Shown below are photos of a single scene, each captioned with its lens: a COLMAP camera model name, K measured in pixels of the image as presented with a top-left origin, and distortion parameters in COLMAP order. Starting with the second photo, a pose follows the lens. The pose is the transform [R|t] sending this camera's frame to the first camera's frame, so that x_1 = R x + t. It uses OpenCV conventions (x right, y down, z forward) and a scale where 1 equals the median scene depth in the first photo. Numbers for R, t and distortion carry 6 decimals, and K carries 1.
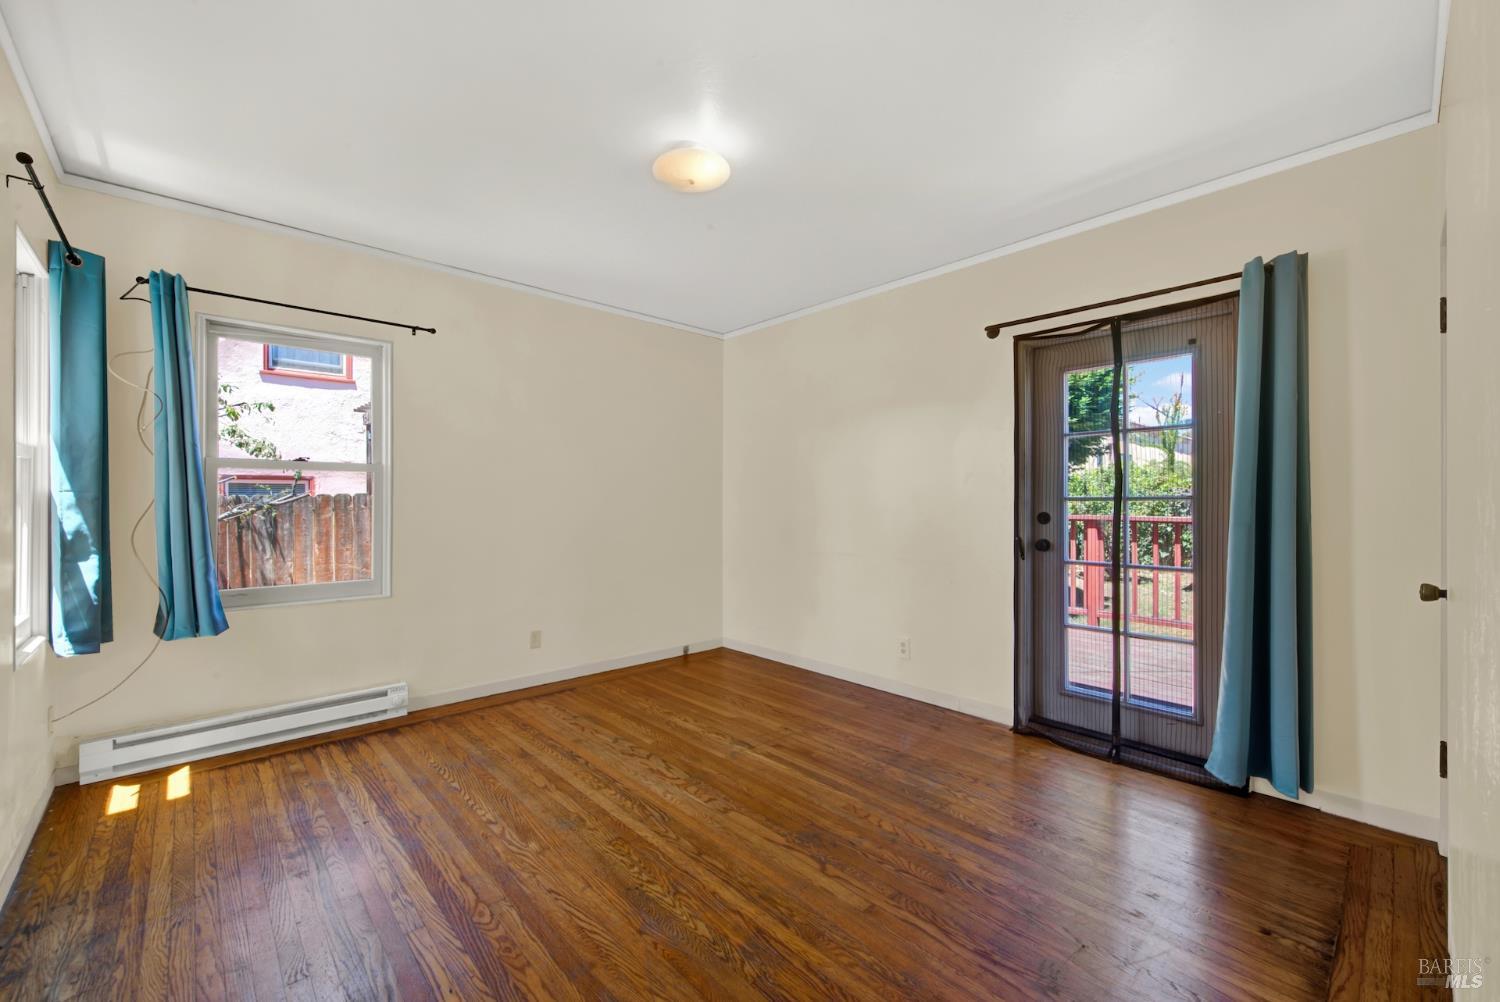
lens RADIAL K [[598.2, 0, 759.0], [0, 598.2, 504.6], [0, 0, 1]] dist [0.001977, -0.004077]
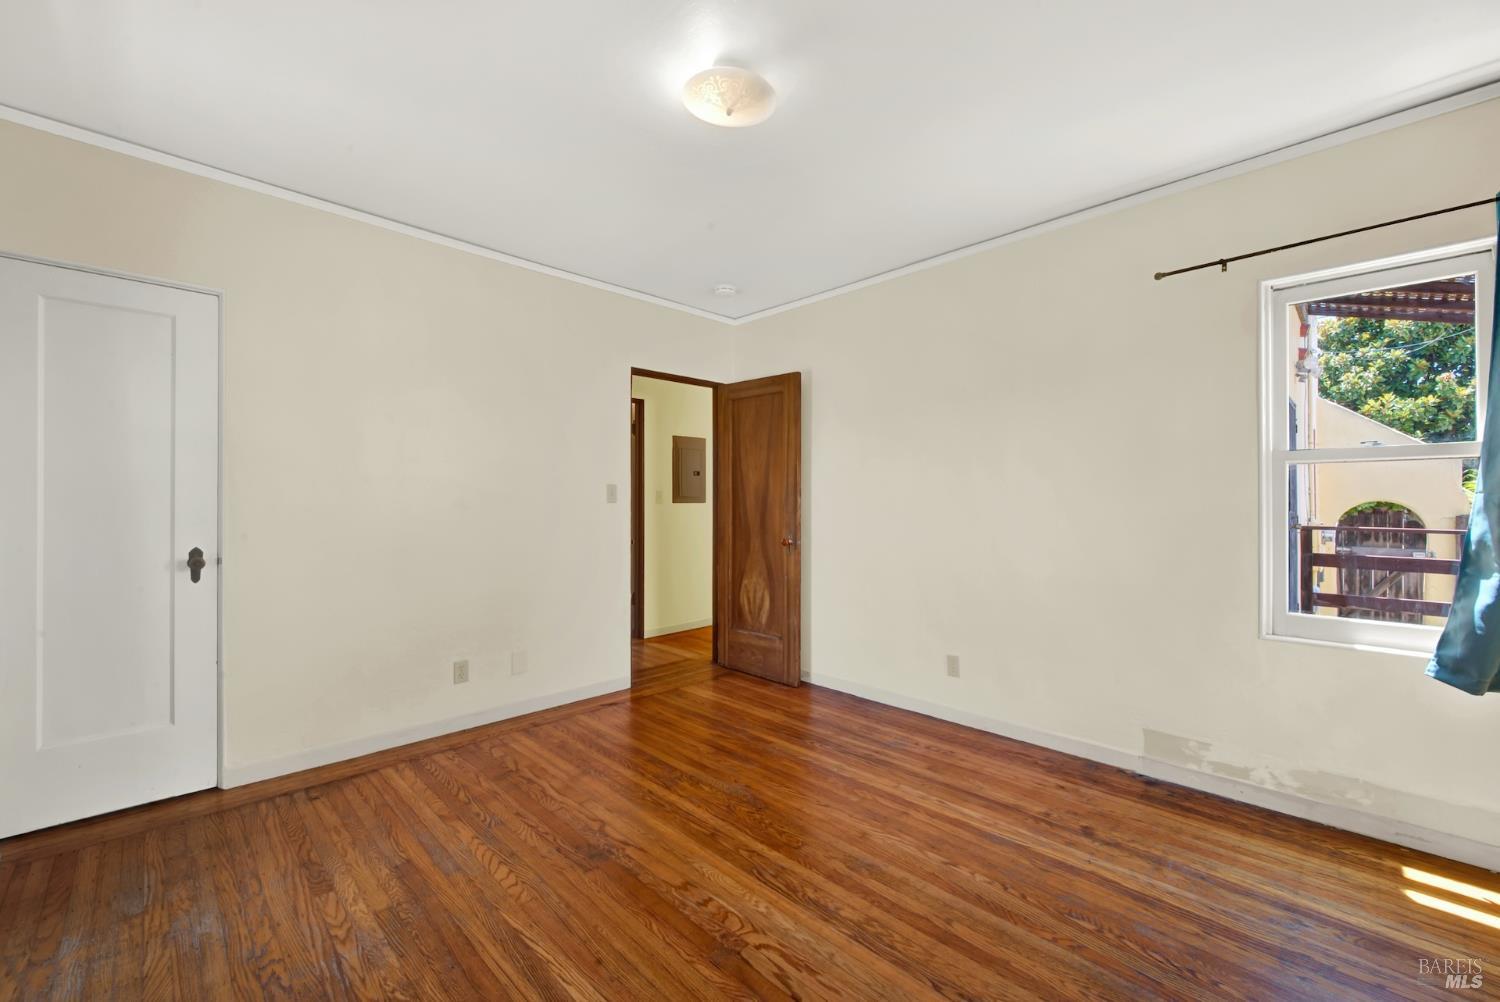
lens RADIAL K [[609.9, 0, 765.7], [0, 609.9, 502.4], [0, 0, 1]] dist [0.001249, -0.002973]
pose [[-0.999213, -0.001709, -0.039634, -0.135221], [-0.002281, 0.999894, 0.014390, -0.018868], [0.039606, 0.014469, -0.999111, 1.885781]]
